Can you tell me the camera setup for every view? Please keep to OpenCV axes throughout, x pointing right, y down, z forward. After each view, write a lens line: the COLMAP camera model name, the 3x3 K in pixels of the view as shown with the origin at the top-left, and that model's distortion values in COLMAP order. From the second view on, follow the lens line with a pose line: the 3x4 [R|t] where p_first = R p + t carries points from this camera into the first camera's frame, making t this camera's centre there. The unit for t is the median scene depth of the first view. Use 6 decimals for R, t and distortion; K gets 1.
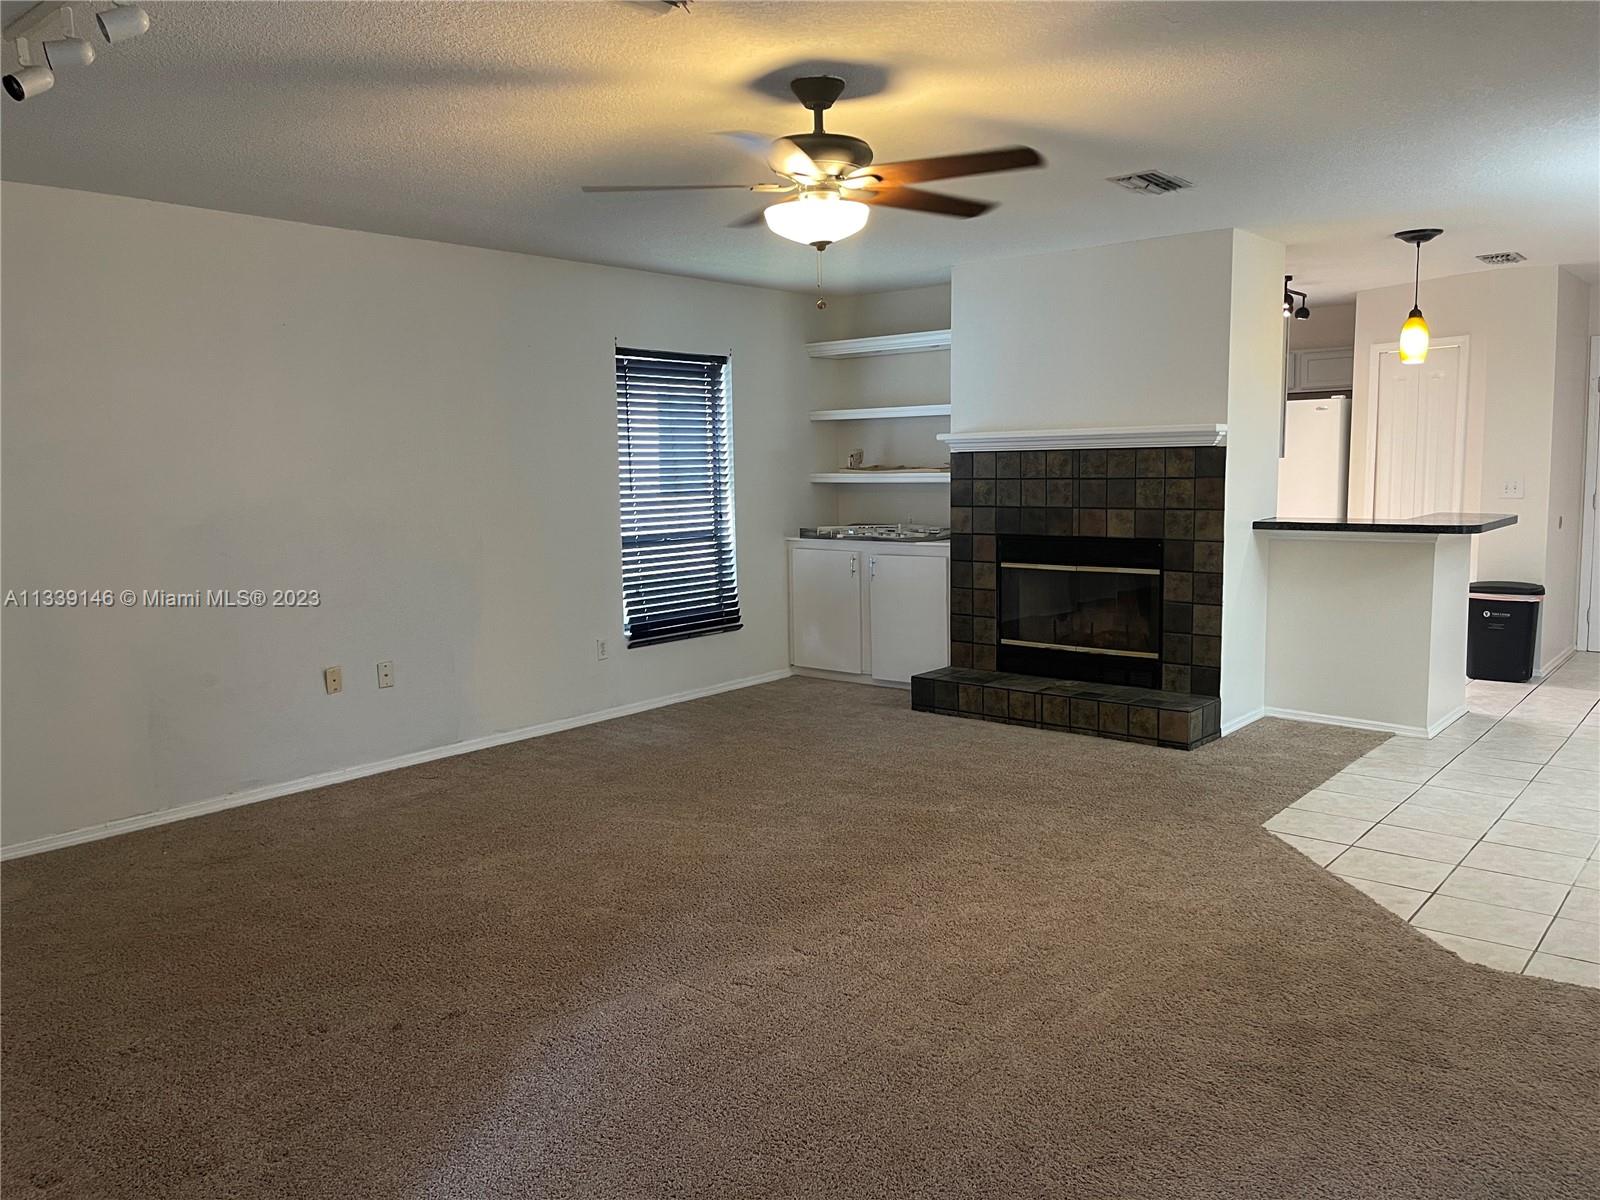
lens RADIAL K [[1212.7, 0, 800.0], [0, 1212.7, 596.8], [0, 0, 1]] dist [0.015664, 0.002765]
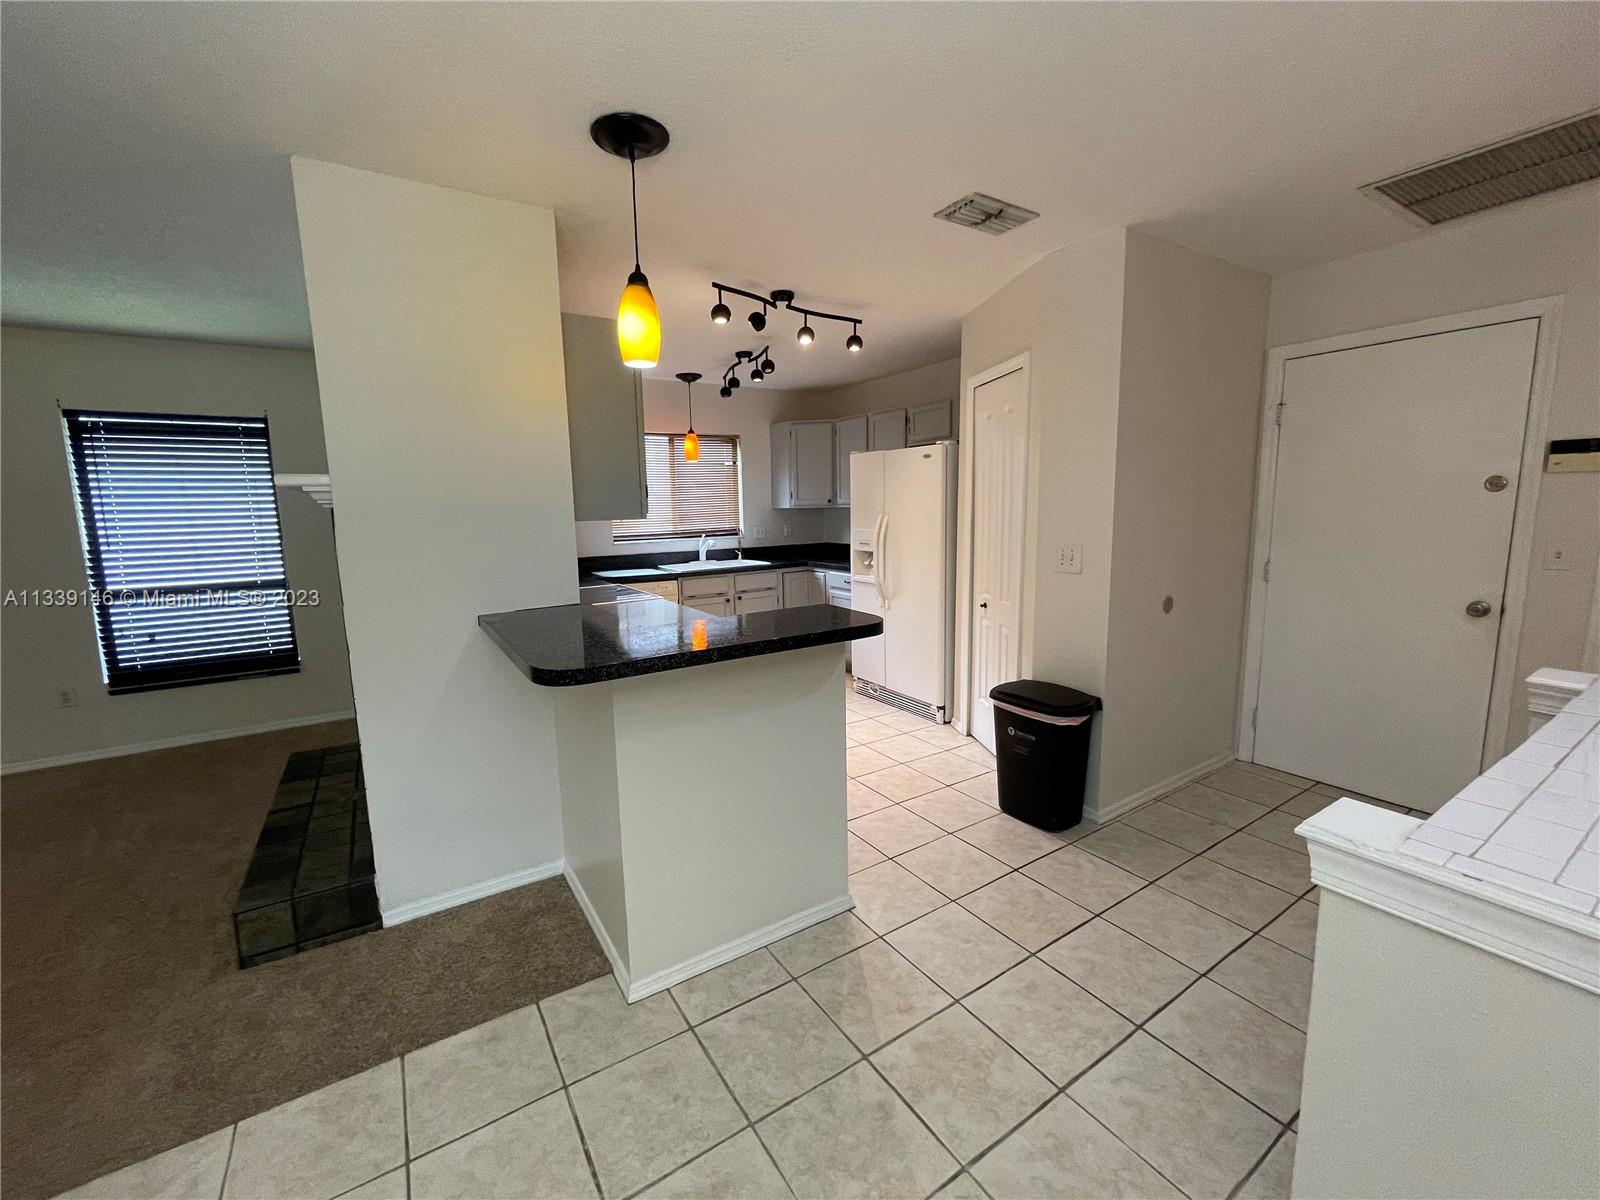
lens RADIAL K [[649.0, 0, 798.4], [0, 649.0, 601.5], [0, 0, 1]] dist [-0.003008, -0.000214]
pose [[0.952509, 0.044352, -0.301262, 0.558119], [-0.031273, 0.998353, 0.048101, -0.079172], [0.302900, -0.036395, 0.952327, 0.594510]]
